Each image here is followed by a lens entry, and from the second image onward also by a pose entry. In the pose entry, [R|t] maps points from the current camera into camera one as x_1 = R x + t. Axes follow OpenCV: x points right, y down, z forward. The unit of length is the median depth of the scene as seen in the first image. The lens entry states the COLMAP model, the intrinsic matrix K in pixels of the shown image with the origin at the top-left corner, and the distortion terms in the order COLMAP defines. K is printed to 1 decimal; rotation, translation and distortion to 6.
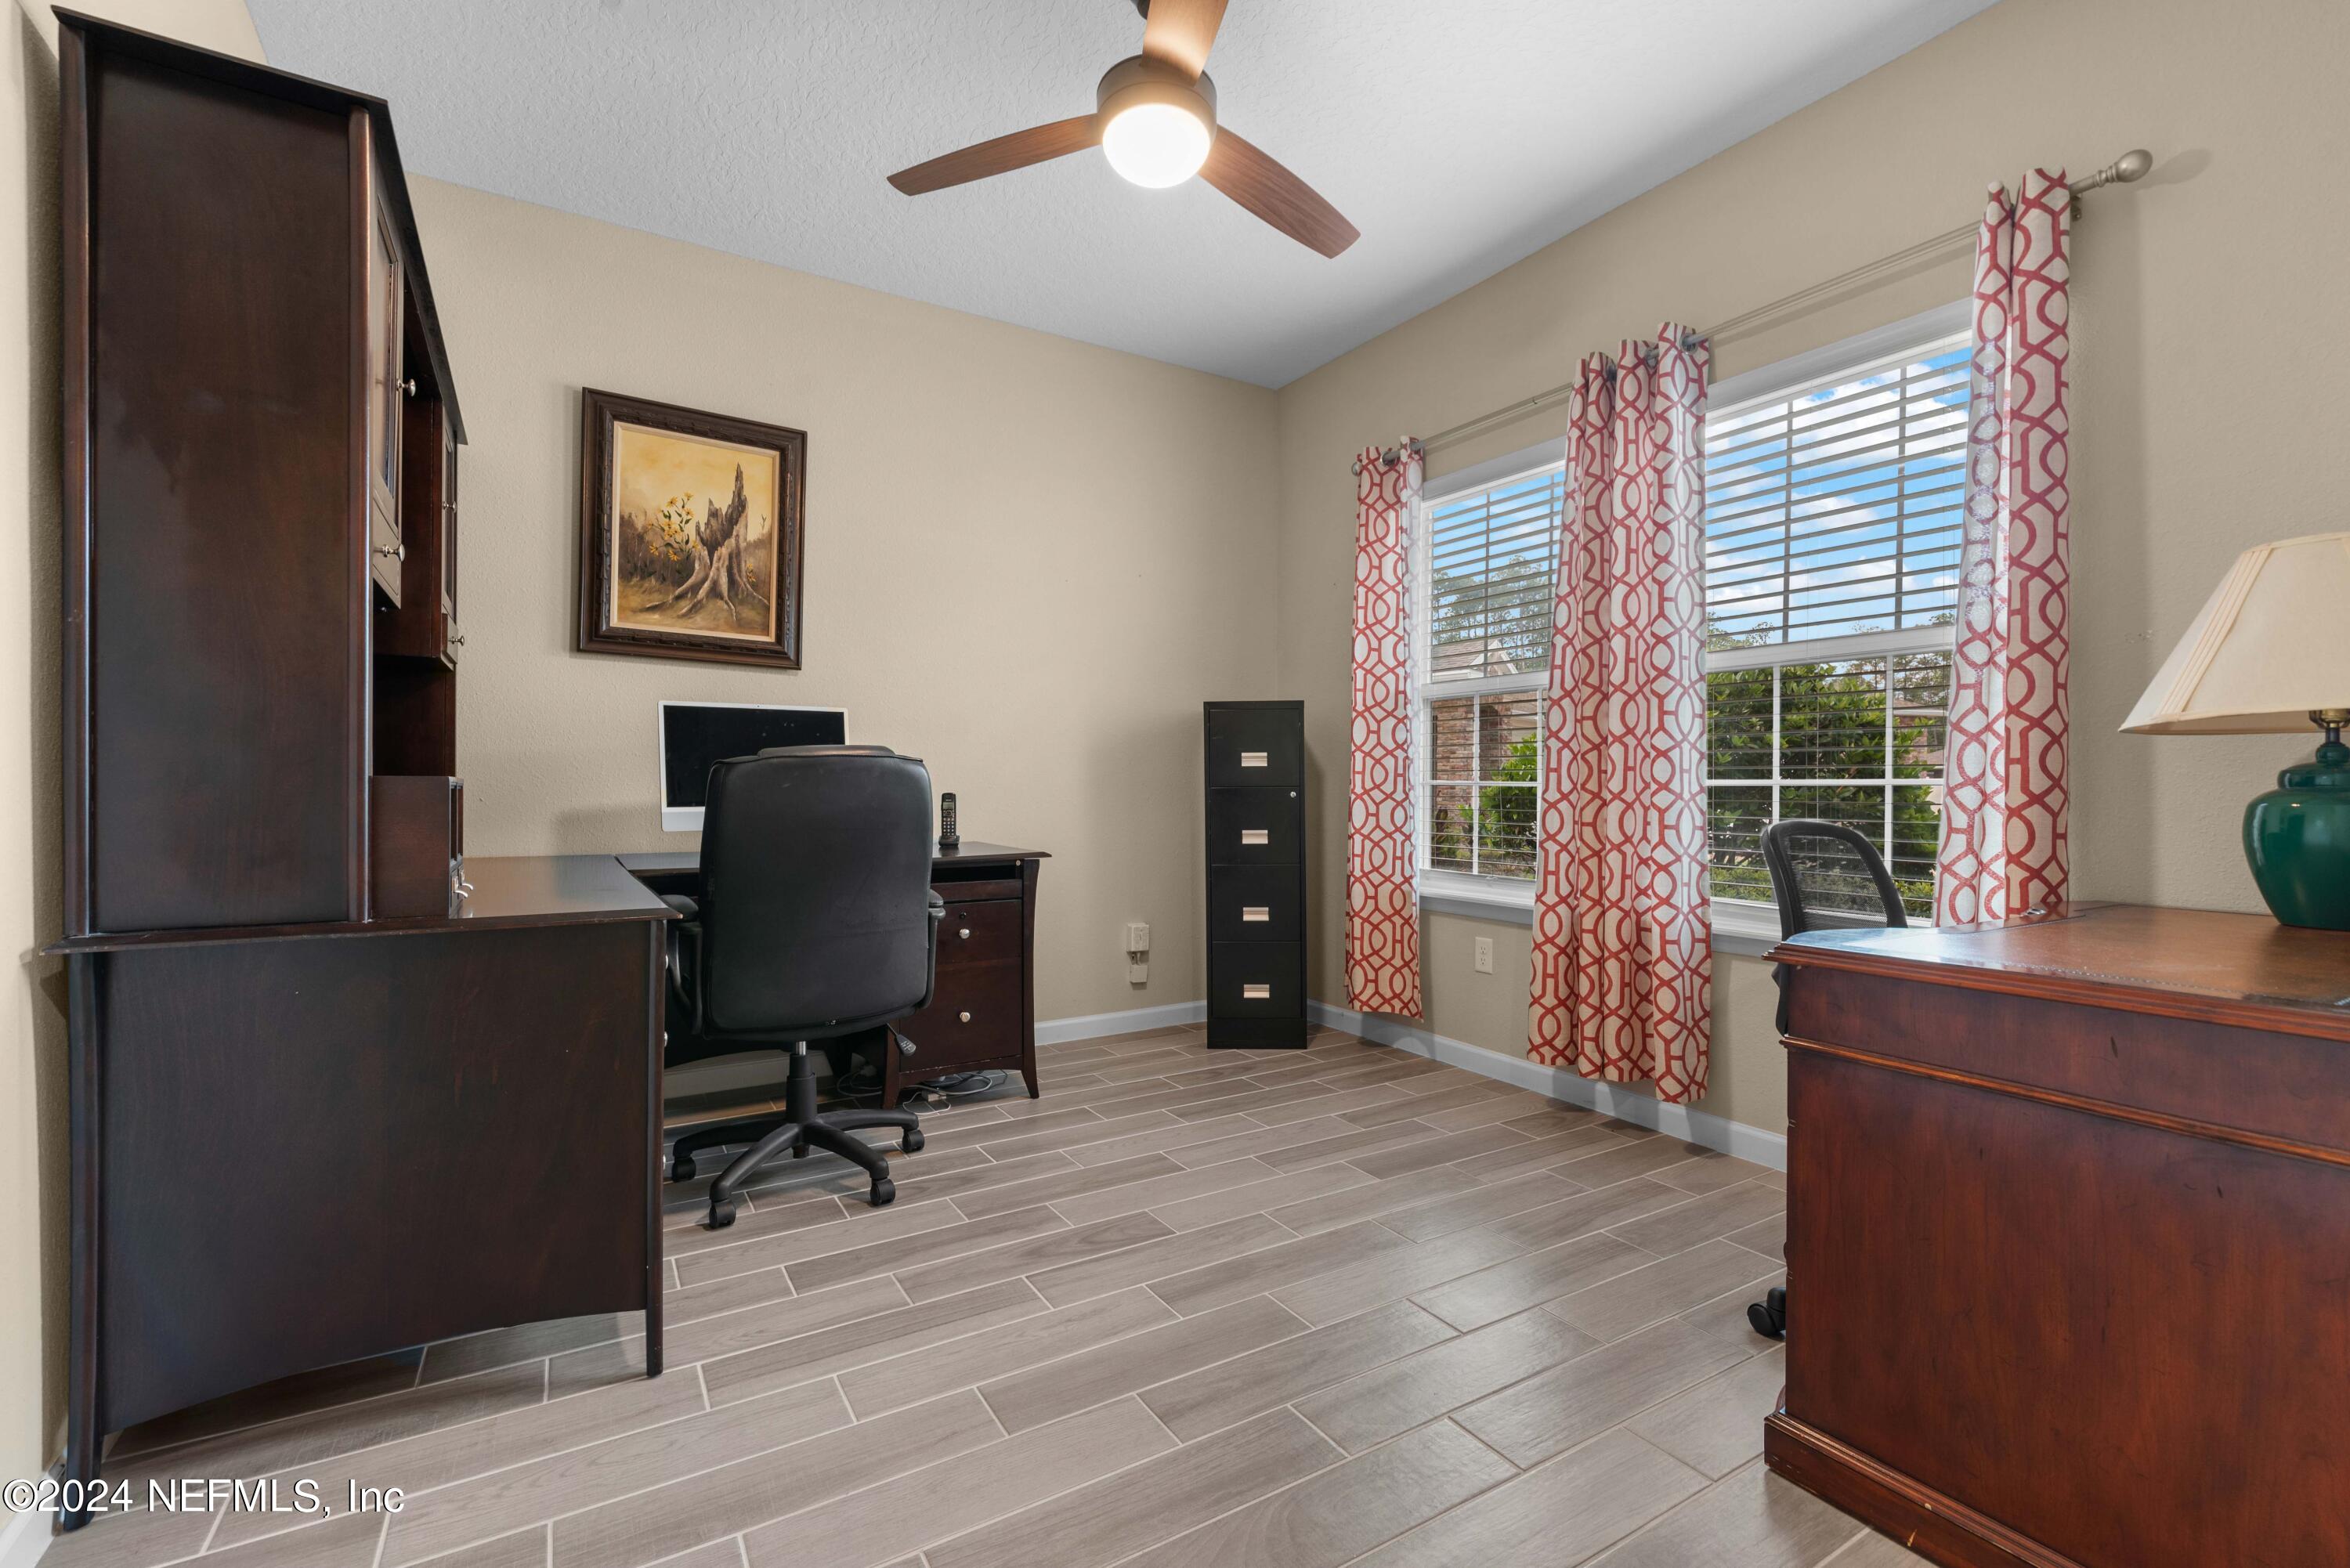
lens RADIAL K [[1001.9, 0, 1170.3], [0, 1001.9, 791.7], [0, 0, 1]] dist [0.000135, -0.000925]
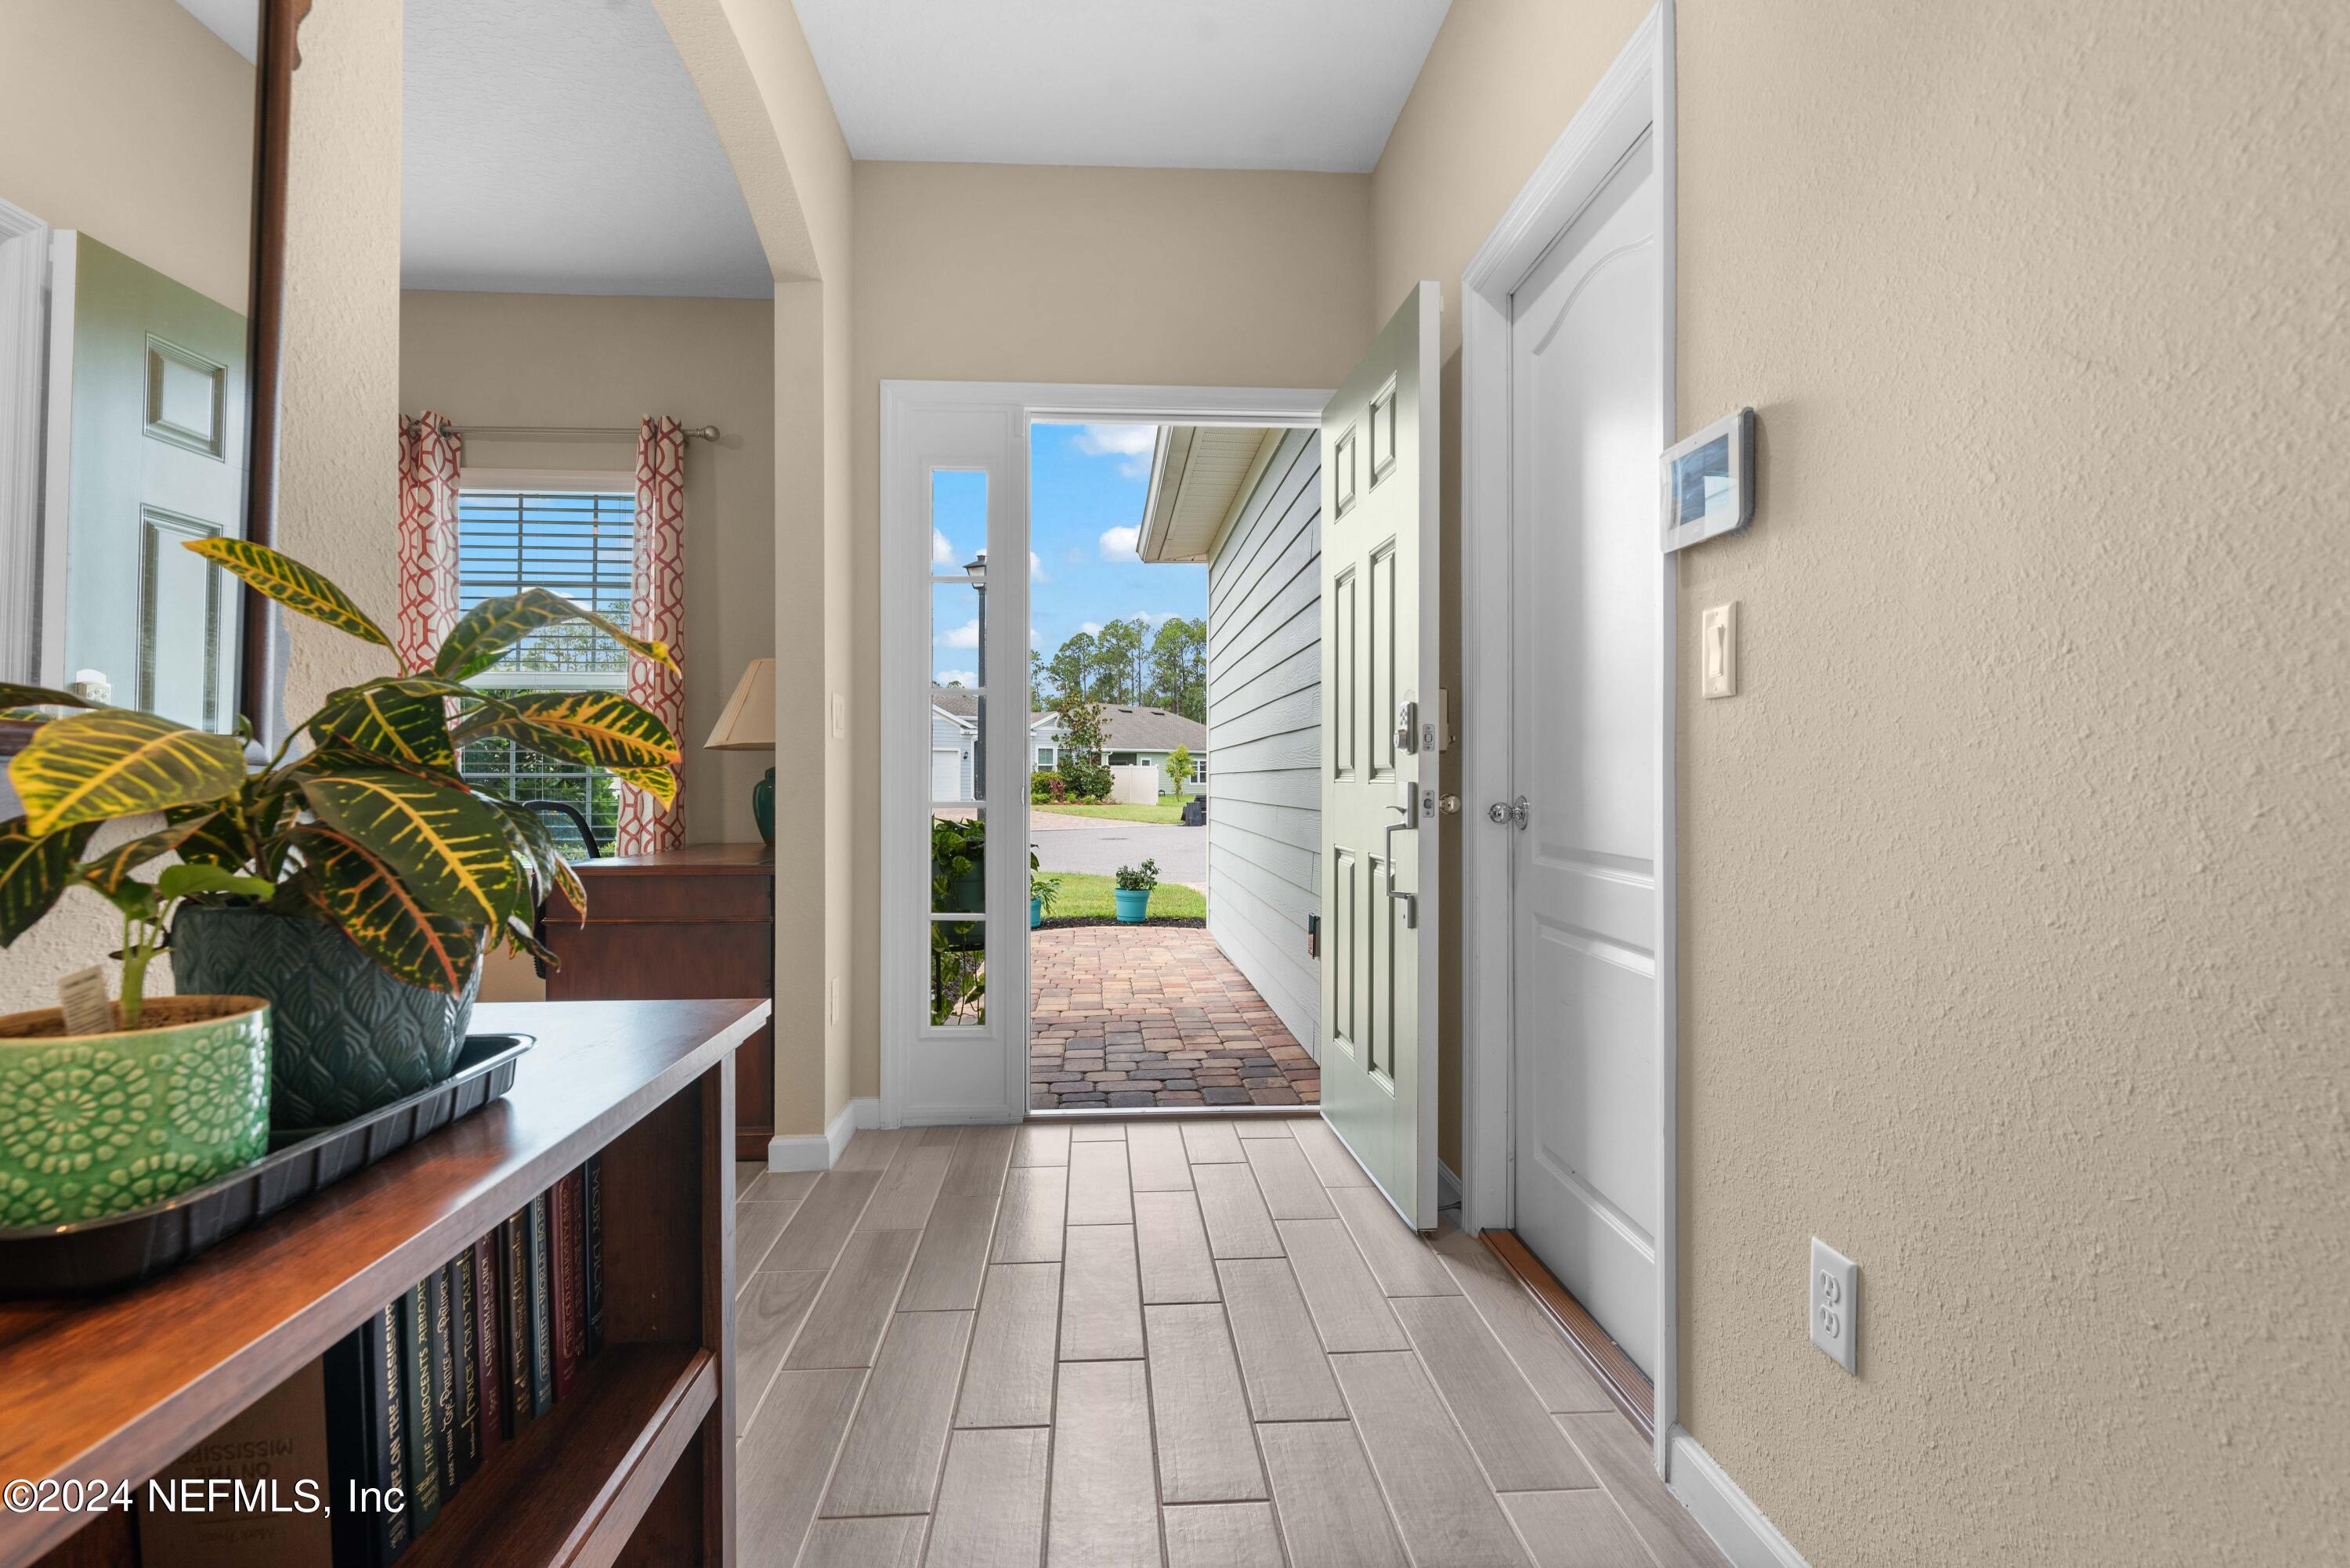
lens RADIAL K [[1153.8, 0, 1172.2], [0, 1153.8, 783.2], [0, 0, 1]] dist [-0.006052, -0.005607]
pose [[0.450659, -0.006417, 0.892673, -0.479208], [0.004294, 0.999978, 0.005020, -0.002438], [-0.892686, 0.001571, 0.450677, -0.621733]]
